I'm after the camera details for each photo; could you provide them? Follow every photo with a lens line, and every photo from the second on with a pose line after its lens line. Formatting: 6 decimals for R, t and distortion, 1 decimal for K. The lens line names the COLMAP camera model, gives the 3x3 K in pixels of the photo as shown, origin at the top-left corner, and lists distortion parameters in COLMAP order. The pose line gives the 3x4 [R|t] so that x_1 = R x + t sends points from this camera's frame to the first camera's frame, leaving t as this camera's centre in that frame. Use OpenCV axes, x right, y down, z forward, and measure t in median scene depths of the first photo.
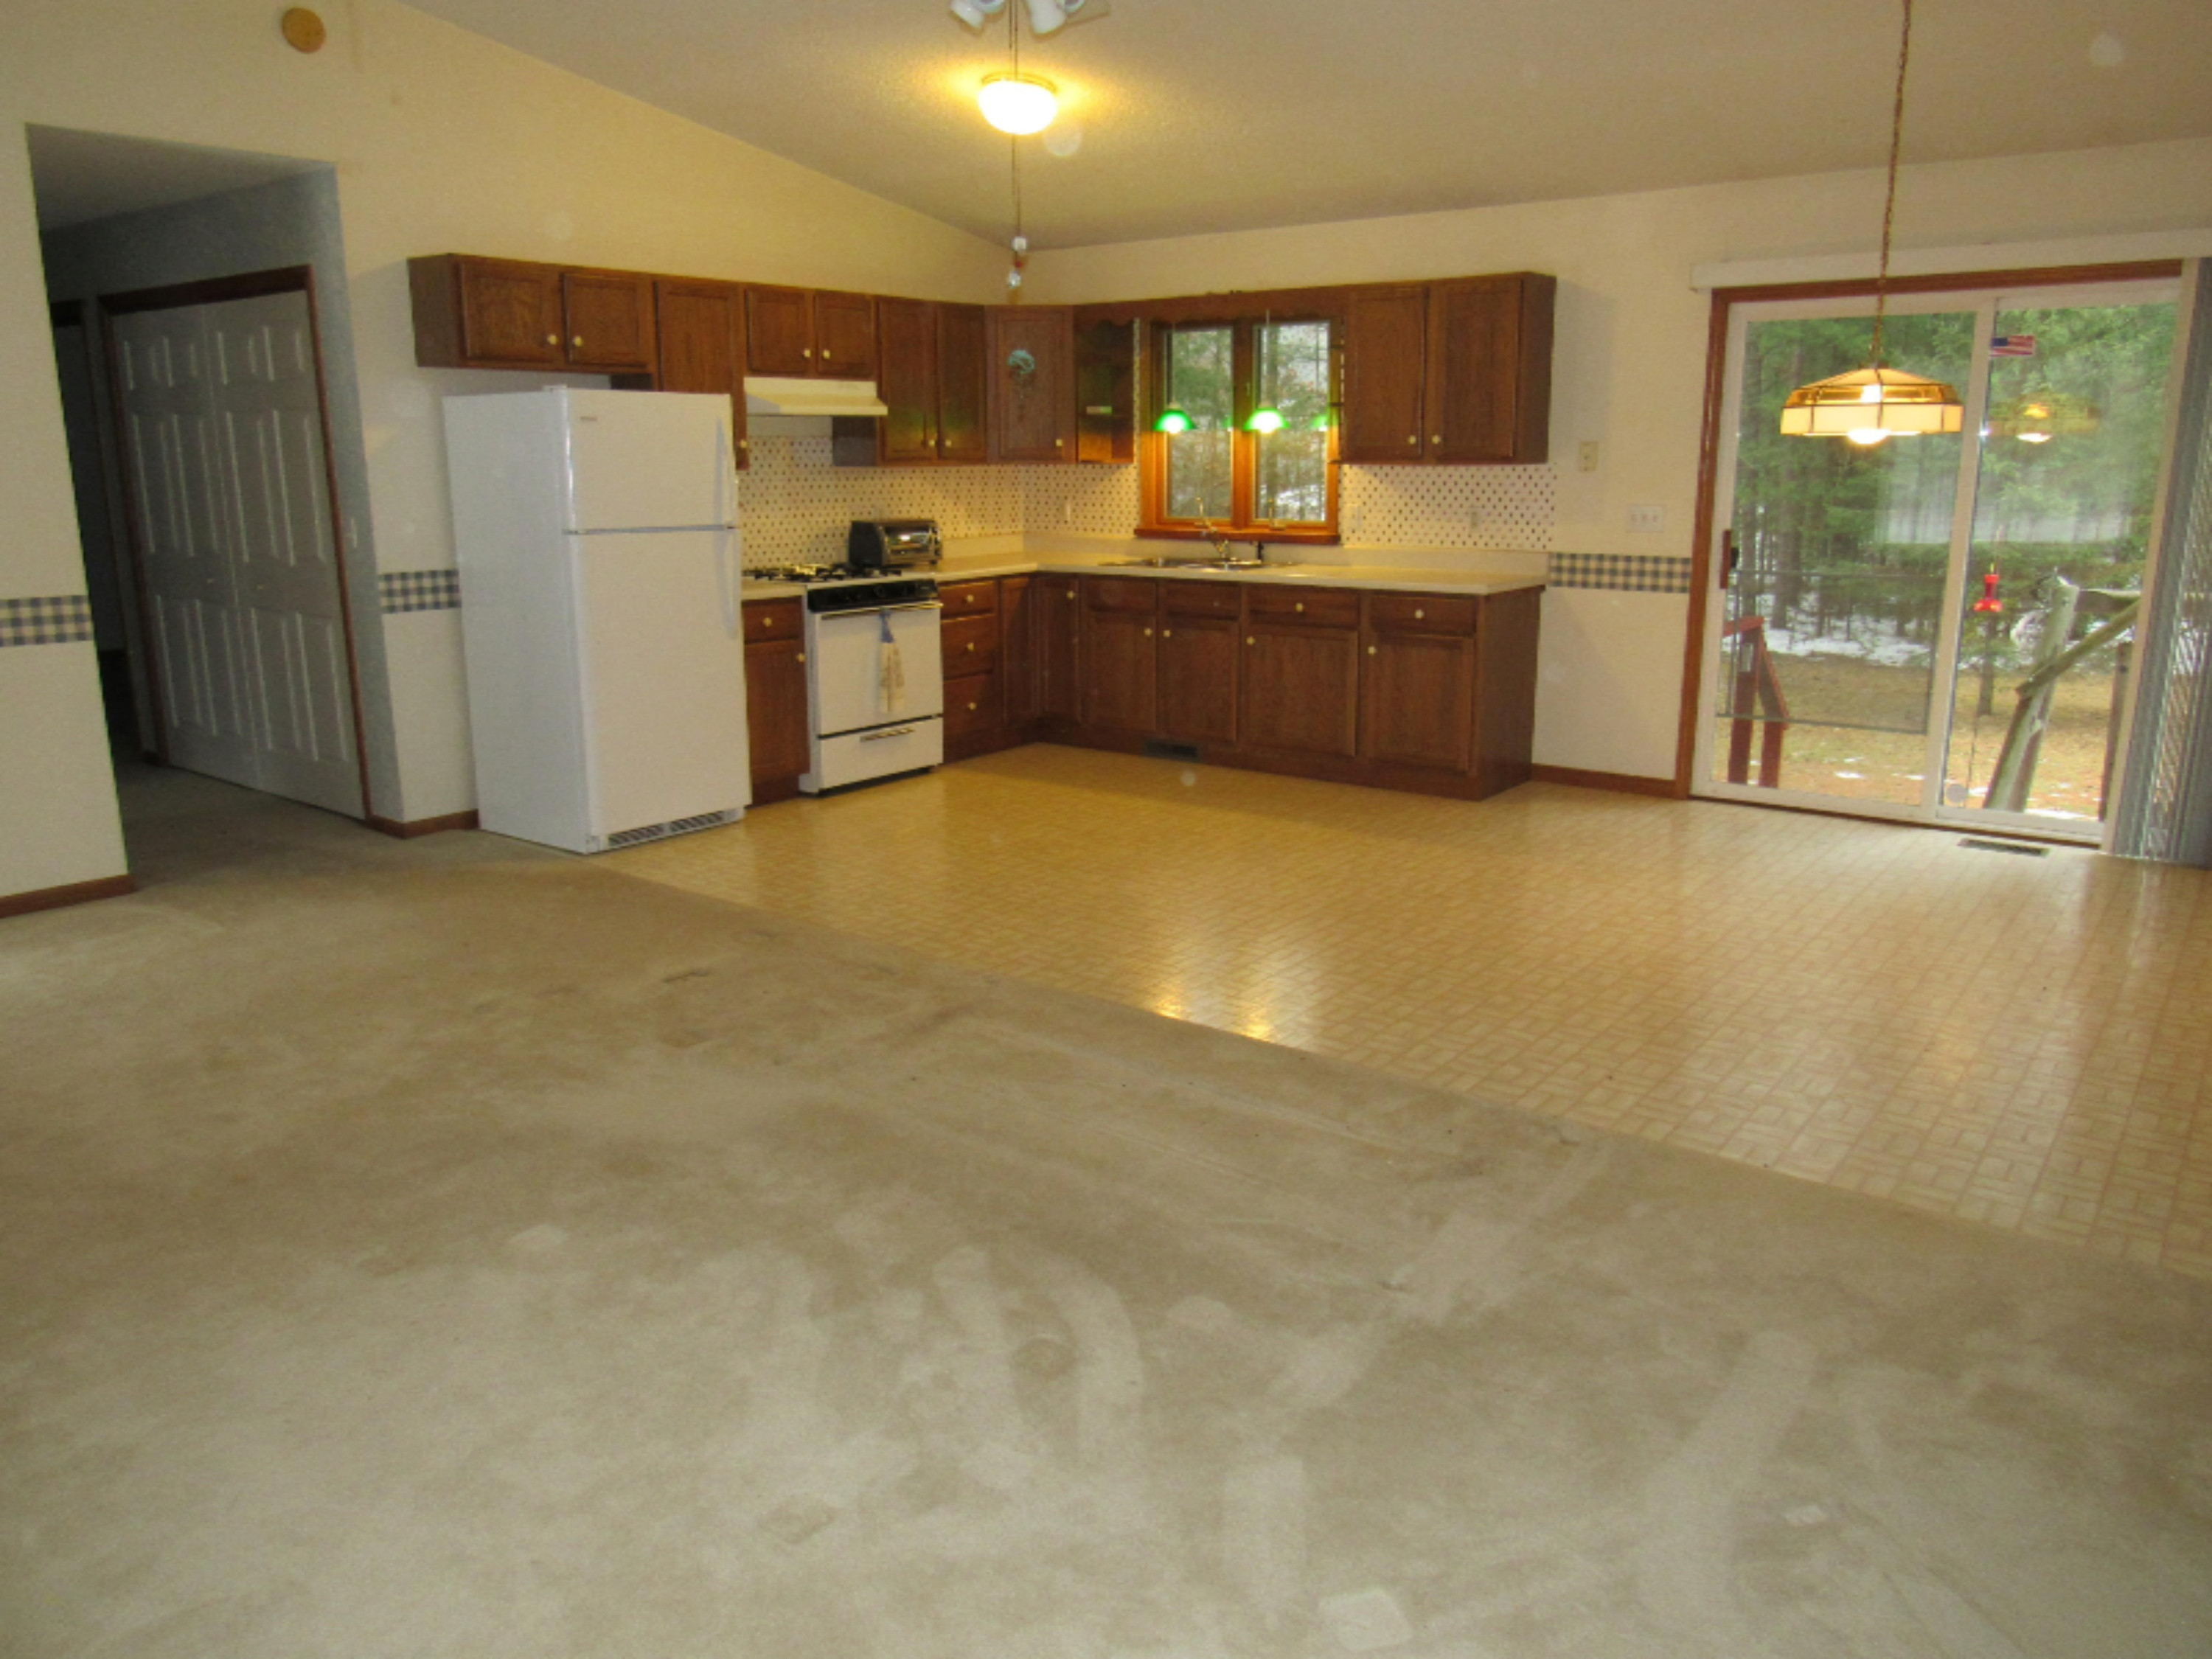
lens RADIAL K [[1589.3, 0, 1106.0], [0, 1589.3, 829.5], [0, 0, 1]] dist [-0.027465, 0.009073]
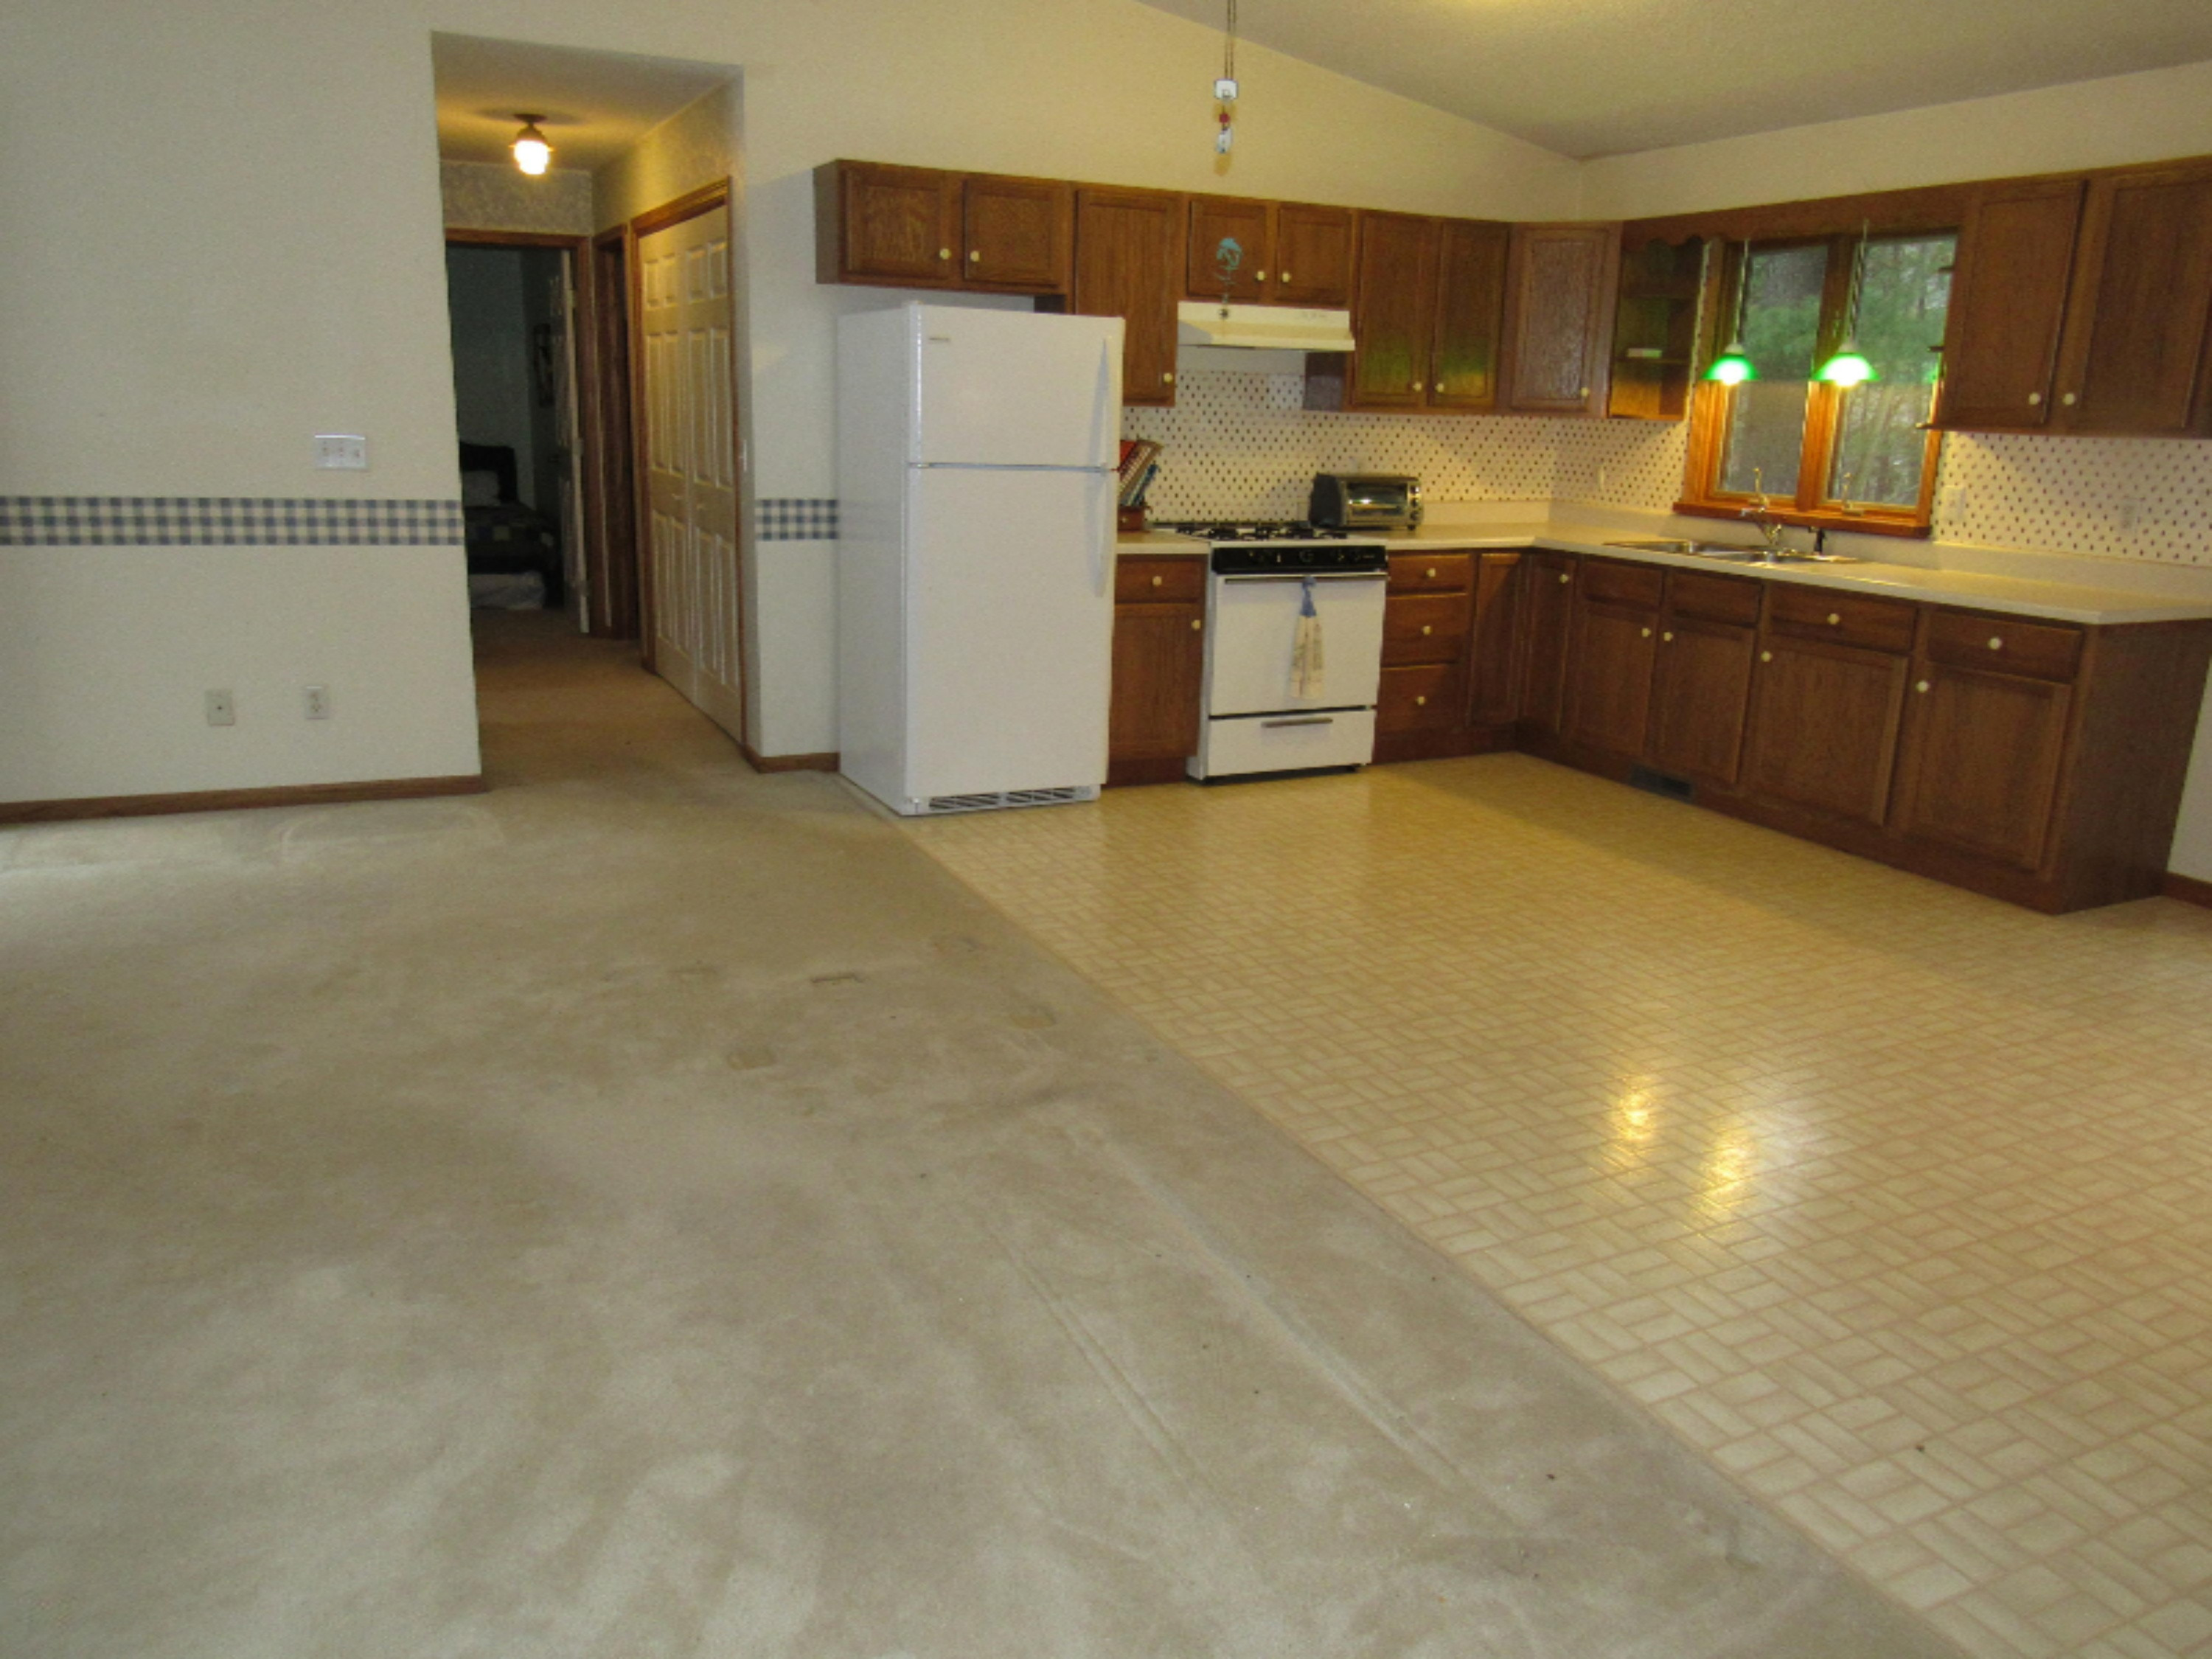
lens RADIAL K [[1589.3, 0, 1106.0], [0, 1589.3, 829.5], [0, 0, 1]] dist [-0.027465, 0.009073]
pose [[0.894913, 0.144256, -0.422281, 0.149116], [-0.134203, 0.989502, 0.053616, -0.036807], [0.425583, 0.008690, 0.904878, 0.187534]]
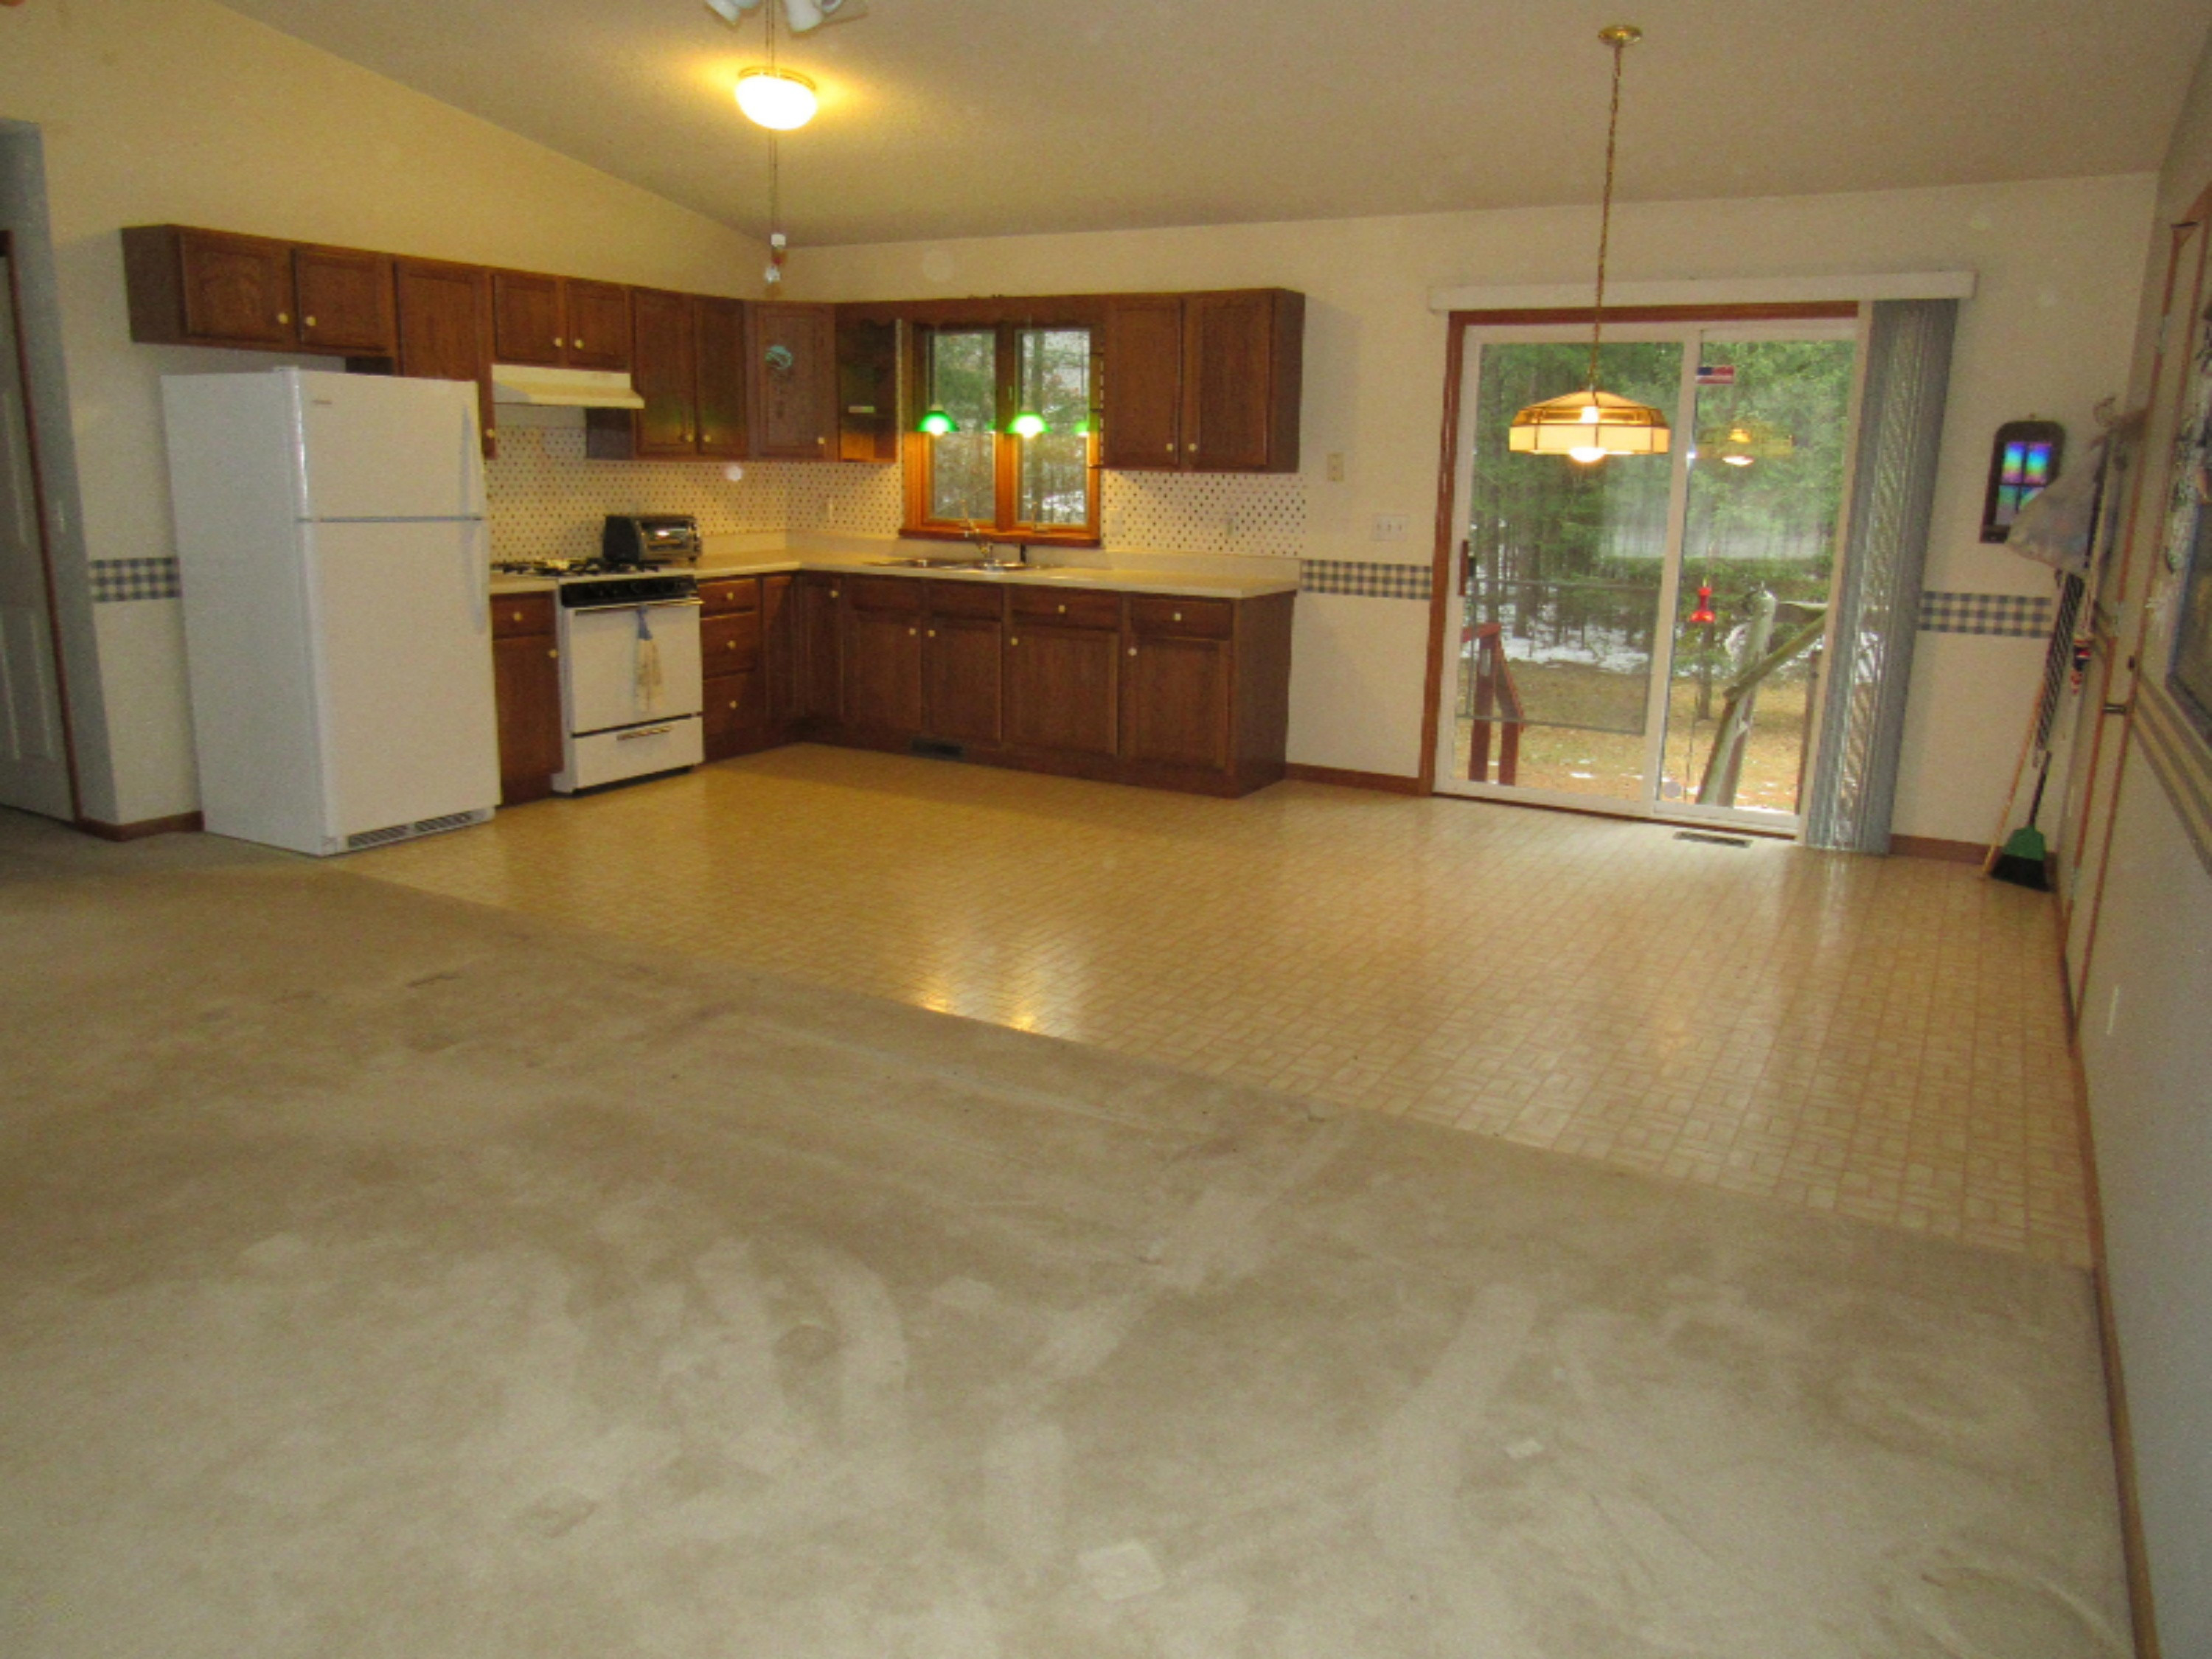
lens RADIAL K [[1589.3, 0, 1106.0], [0, 1589.3, 829.5], [0, 0, 1]] dist [-0.027465, 0.009073]
pose [[0.989465, -0.006518, 0.144626, 0.002047], [0.006863, 0.999975, -0.001887, 0.003634], [-0.144610, 0.002860, 0.989485, -0.010850]]
